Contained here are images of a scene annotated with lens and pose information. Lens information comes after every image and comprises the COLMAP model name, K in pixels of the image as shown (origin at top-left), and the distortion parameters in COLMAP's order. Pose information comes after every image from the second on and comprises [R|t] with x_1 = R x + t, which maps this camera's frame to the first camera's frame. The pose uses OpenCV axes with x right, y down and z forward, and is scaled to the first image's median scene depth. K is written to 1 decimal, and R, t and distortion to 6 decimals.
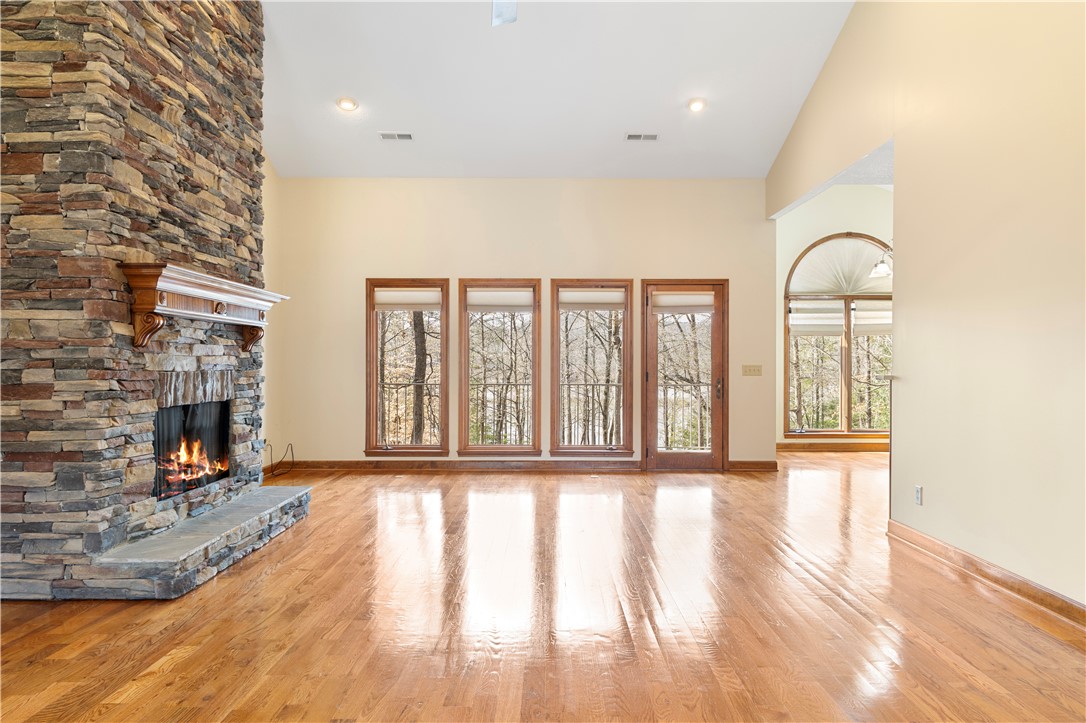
lens RADIAL K [[750.3, 0, 555.0], [0, 750.3, 364.6], [0, 0, 1]] dist [0.006095, -0.000355]
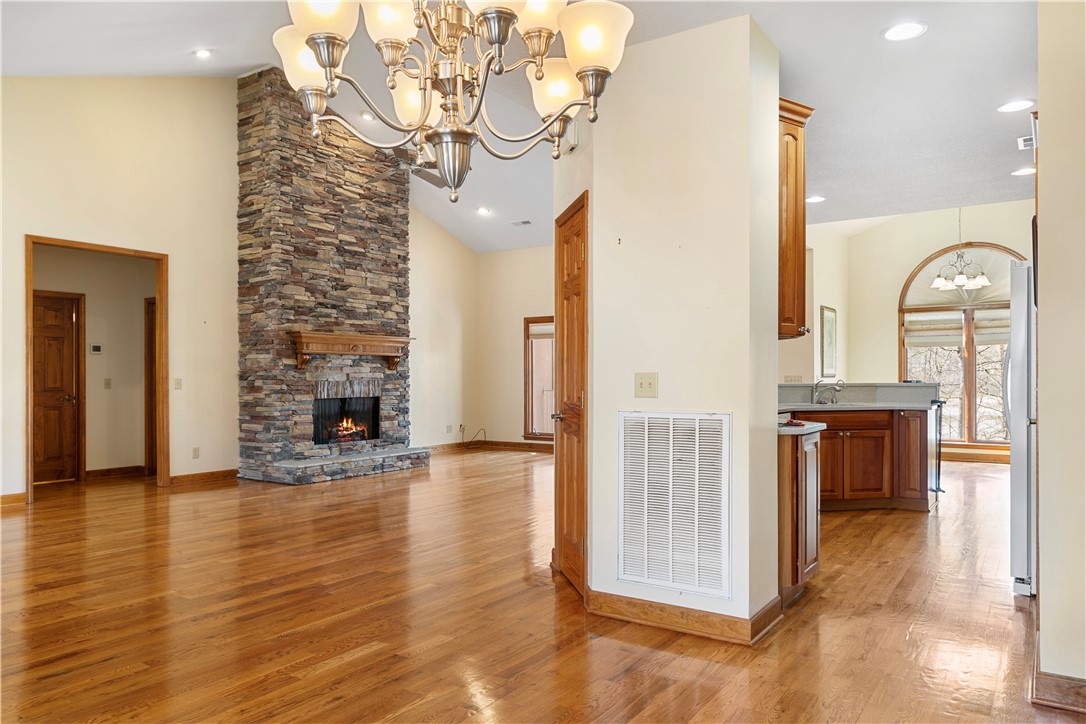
lens RADIAL K [[751.3, 0, 545.4], [0, 751.3, 371.5], [0, 0, 1]] dist [0.005072, -0.000507]
pose [[0.822614, -0.007679, -0.568549, 1.051110], [0.004608, 0.999966, -0.006838, 0.000117], [0.568582, 0.003005, 0.822621, -0.307761]]
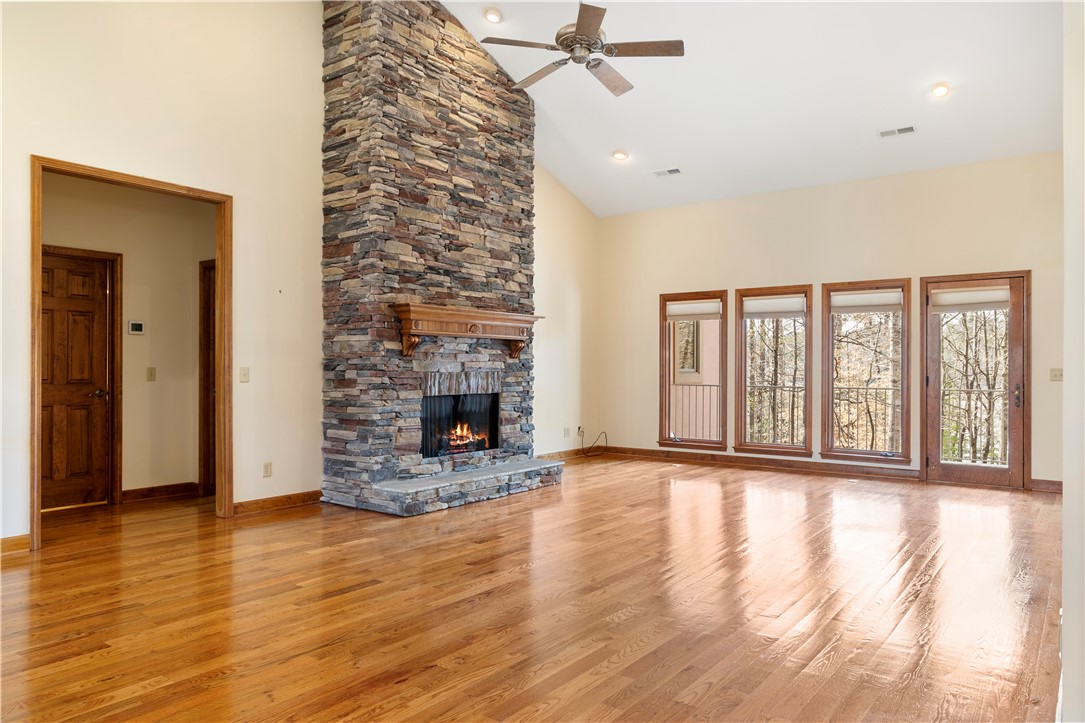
lens RADIAL K [[737.8, 0, 542.5], [0, 737.8, 361.5], [0, 0, 1]] dist [0.008734, -0.004633]
pose [[0.793666, -0.004448, -0.608338, 0.519646], [-0.000926, 0.999963, -0.008520, 0.000042], [0.608353, 0.007325, 0.793632, -0.042731]]
